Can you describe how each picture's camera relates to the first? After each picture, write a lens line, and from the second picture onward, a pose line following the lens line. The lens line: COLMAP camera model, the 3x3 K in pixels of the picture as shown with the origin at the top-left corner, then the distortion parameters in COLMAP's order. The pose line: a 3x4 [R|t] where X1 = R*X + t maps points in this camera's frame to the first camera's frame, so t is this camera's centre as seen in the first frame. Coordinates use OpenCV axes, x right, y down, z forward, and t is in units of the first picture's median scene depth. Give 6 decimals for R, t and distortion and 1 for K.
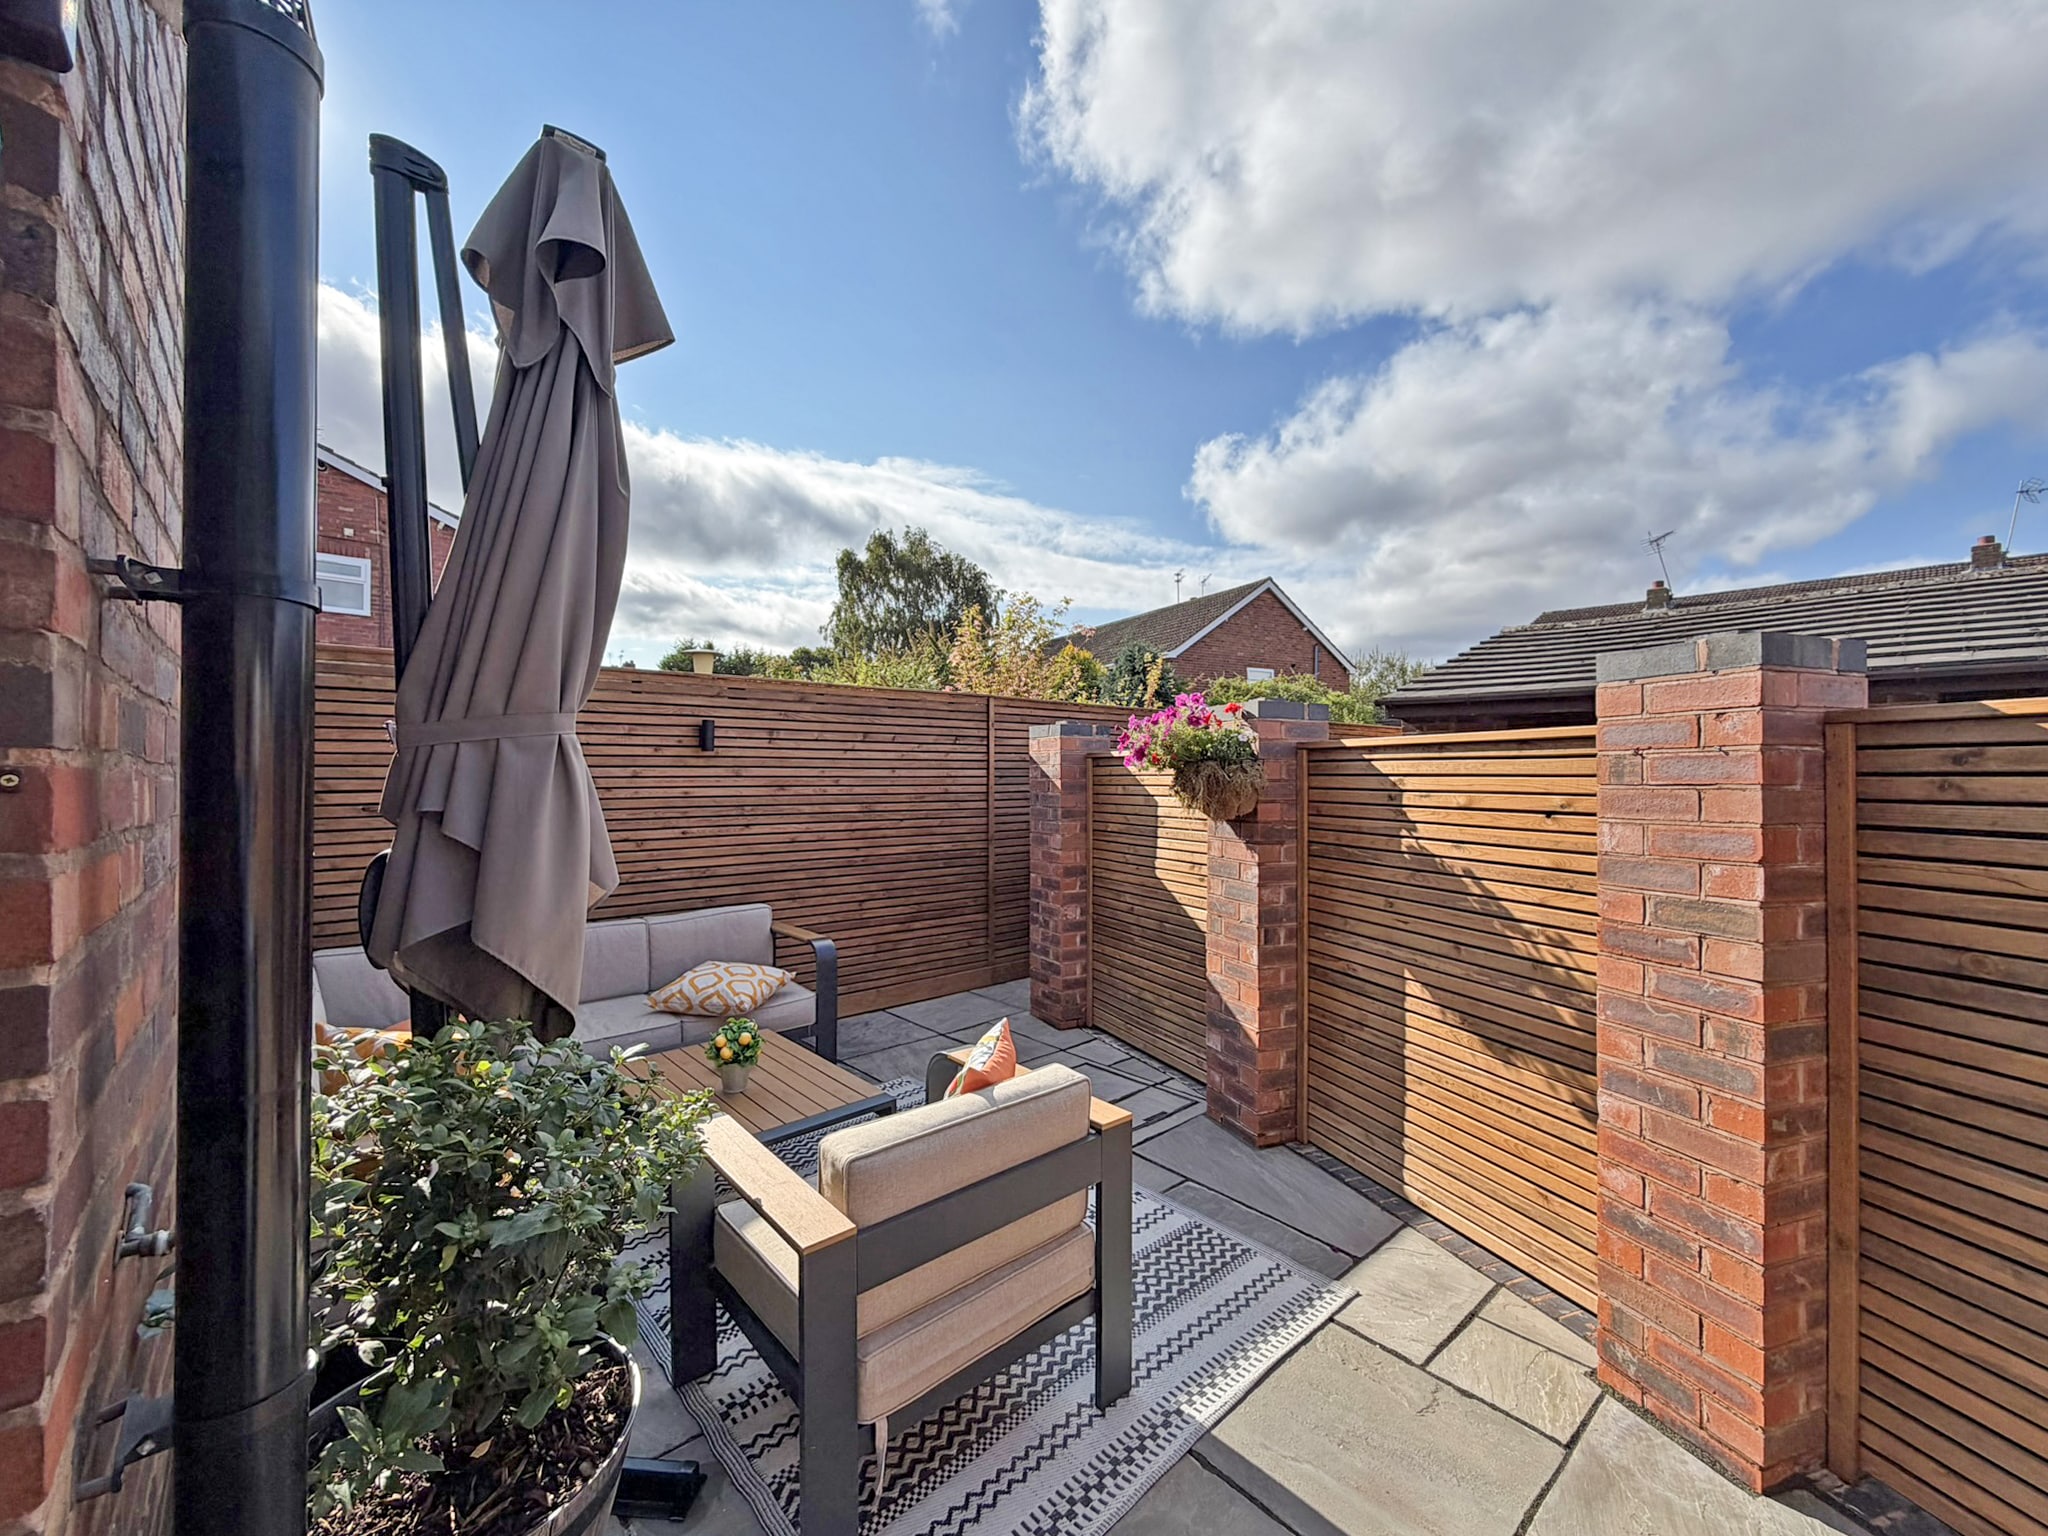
lens RADIAL K [[813.7, 0, 1013.9], [0, 813.7, 780.1], [0, 0, 1]] dist [-0.000548, 0.000268]
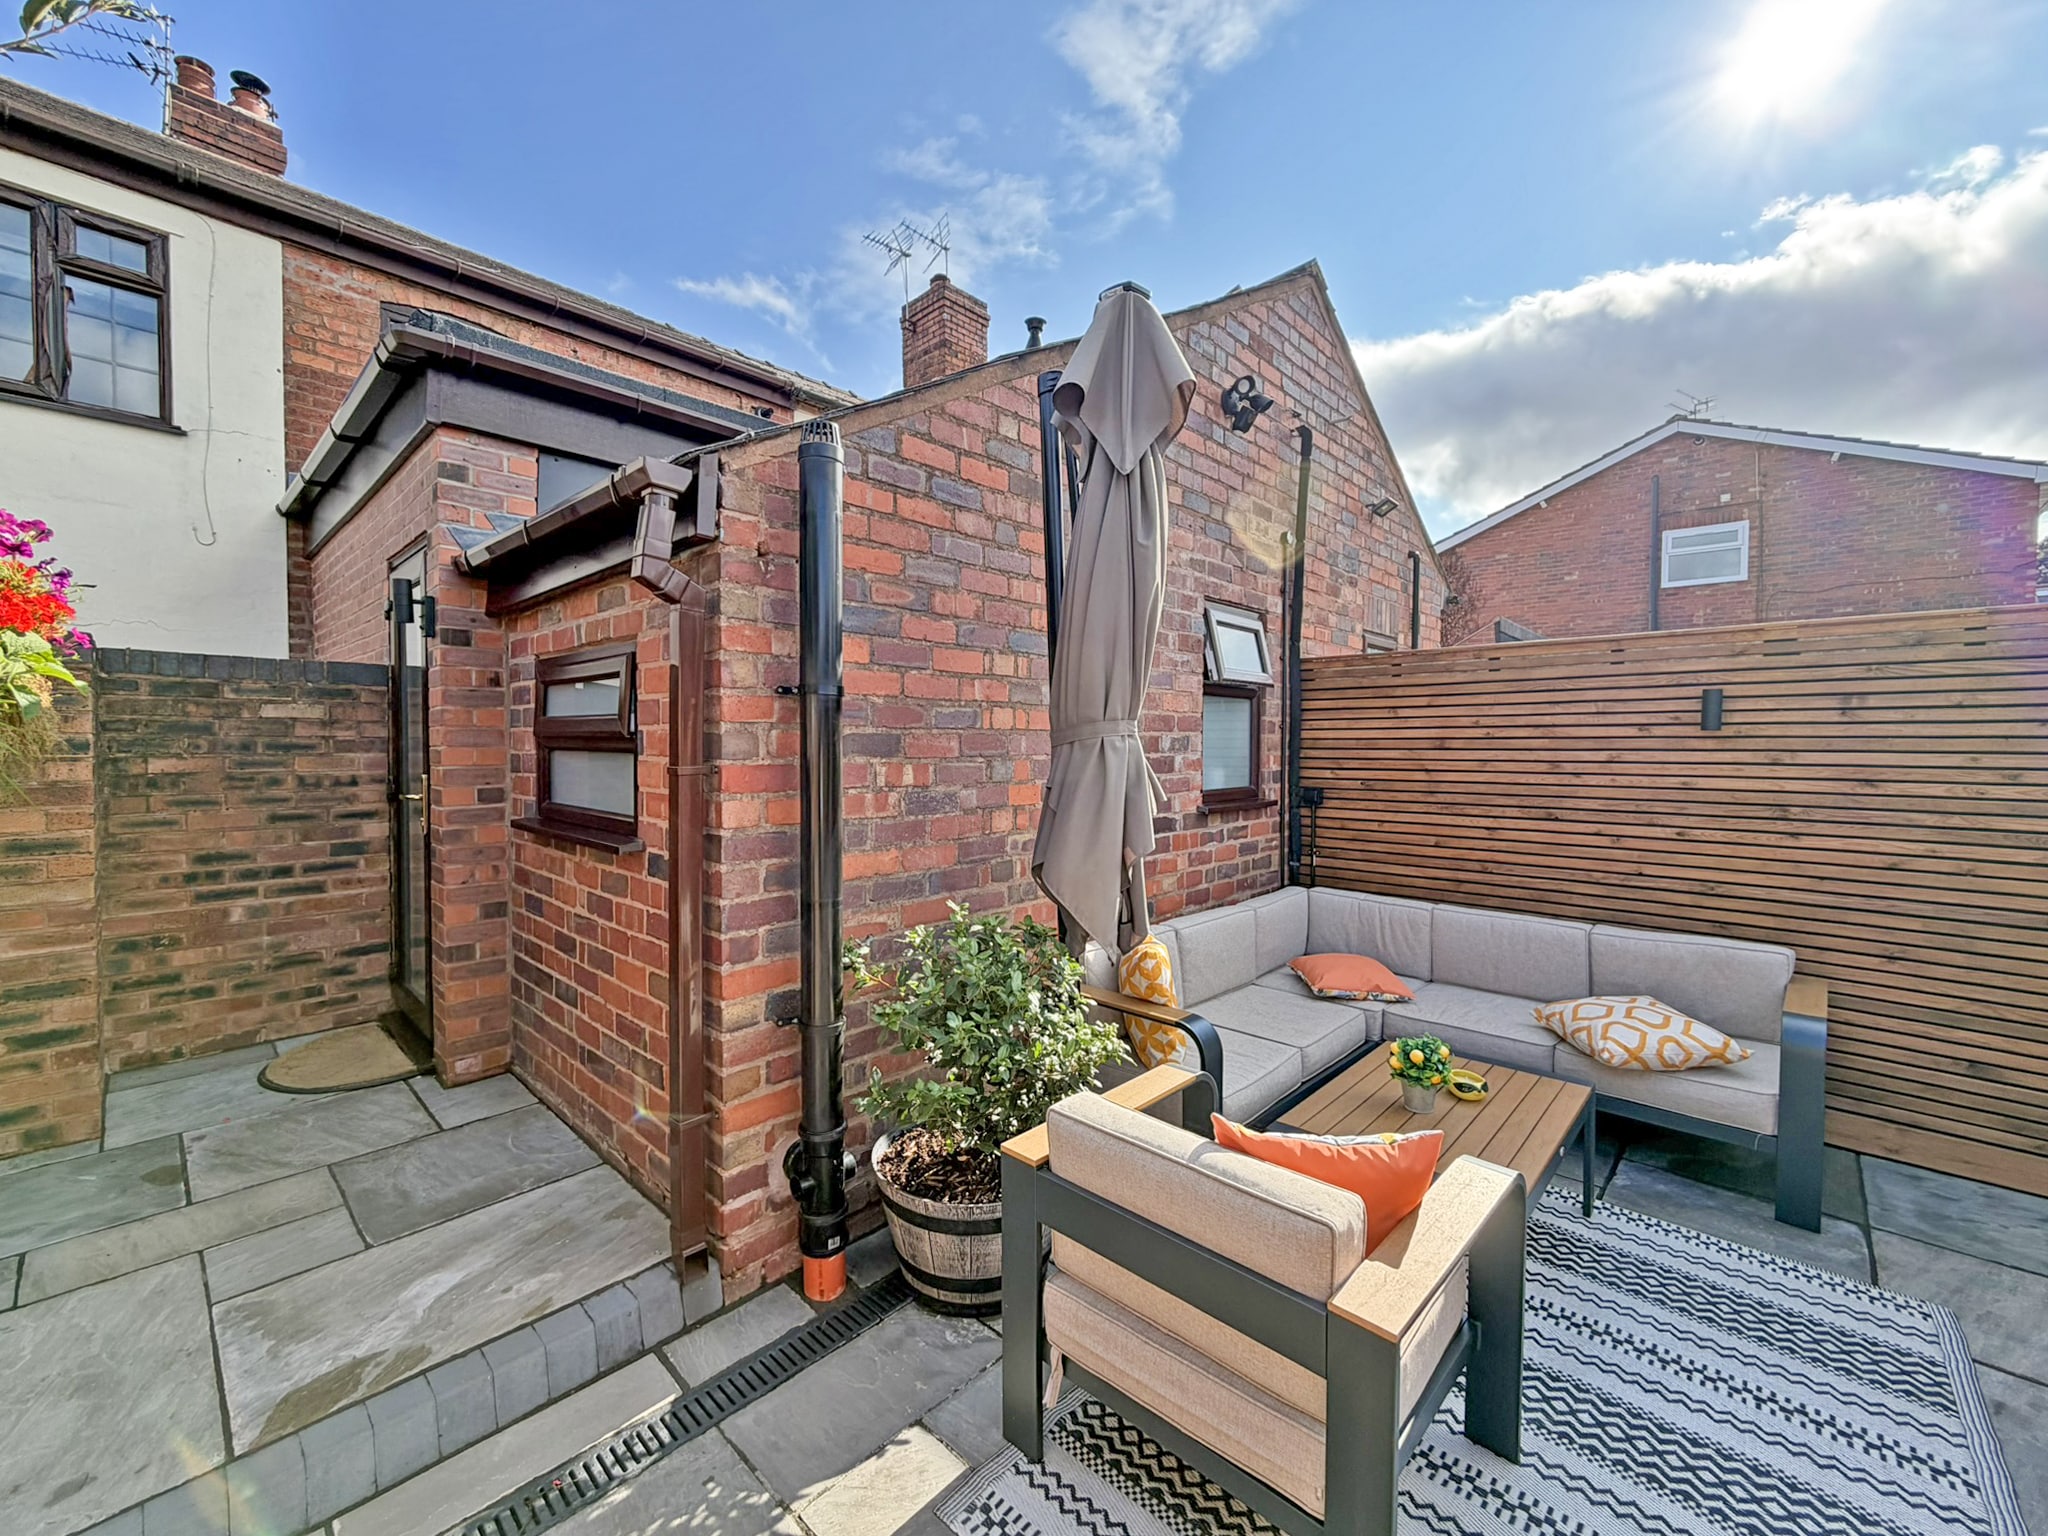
lens RADIAL K [[813.7, 0, 1018.9], [0, 813.7, 755.4], [0, 0, 1]] dist [-0.000548, 0.000268]
pose [[0.083095, 0.018160, -0.996376, 0.323177], [-0.010140, 0.999798, 0.017376, -0.018218], [0.996490, 0.008659, 0.083262, 0.289975]]
